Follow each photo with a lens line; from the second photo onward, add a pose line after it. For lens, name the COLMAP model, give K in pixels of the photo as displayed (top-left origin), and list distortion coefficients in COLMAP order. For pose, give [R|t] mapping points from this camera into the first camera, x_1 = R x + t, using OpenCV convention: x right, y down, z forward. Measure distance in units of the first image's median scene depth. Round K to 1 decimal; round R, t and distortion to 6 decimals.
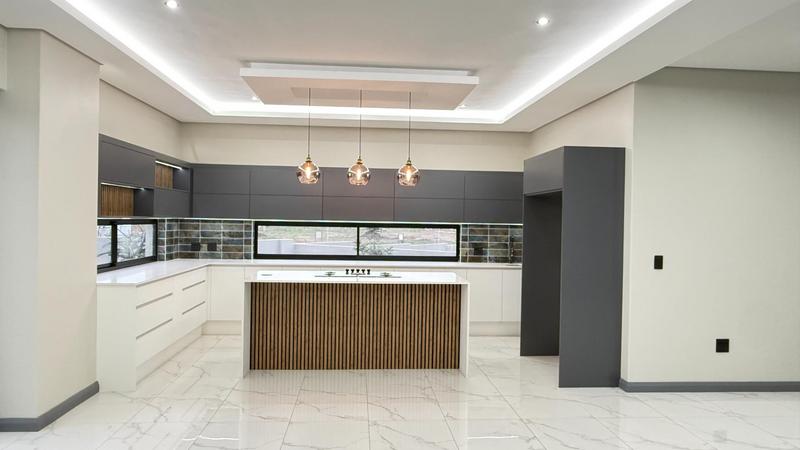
lens RADIAL K [[545.4, 0, 400.1], [0, 545.4, 227.4], [0, 0, 1]] dist [-0.015647, -0.006477]
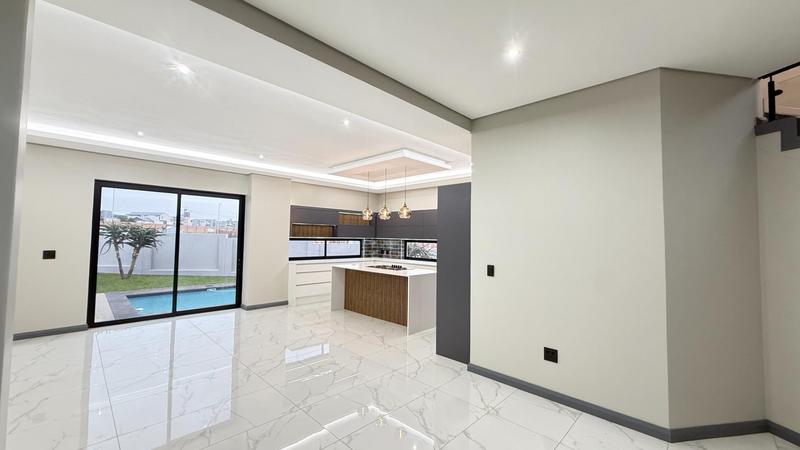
lens RADIAL K [[317.1, 0, 401.0], [0, 317.1, 225.5], [0, 0, 1]] dist [-0.001697, 0.000471]
pose [[0.663047, -0.036313, -0.747697, 0.766404], [-0.011062, 0.998238, -0.058290, 0.004956], [0.748496, 0.046920, 0.661477, 0.316637]]
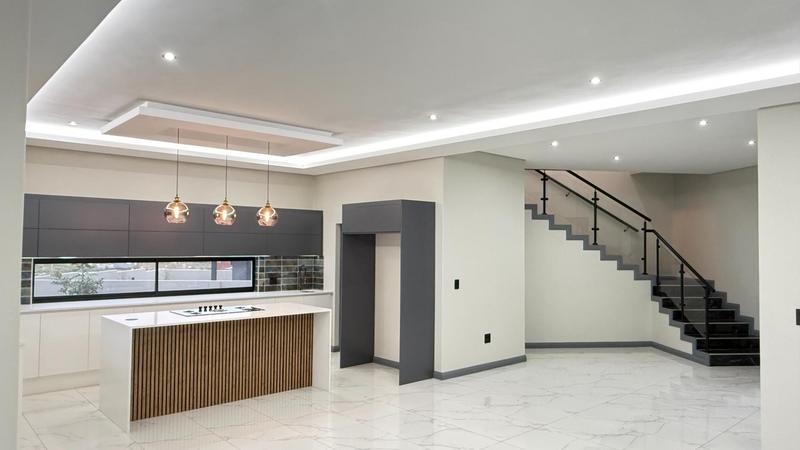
lens RADIAL K [[545.4, 0, 400.1], [0, 545.4, 227.5], [0, 0, 1]] dist [-0.015647, -0.006477]
pose [[0.789371, 0.008593, 0.613857, -0.444268], [0.013049, 0.999441, -0.030771, -0.035755], [-0.613778, 0.032300, 0.788817, -0.030155]]
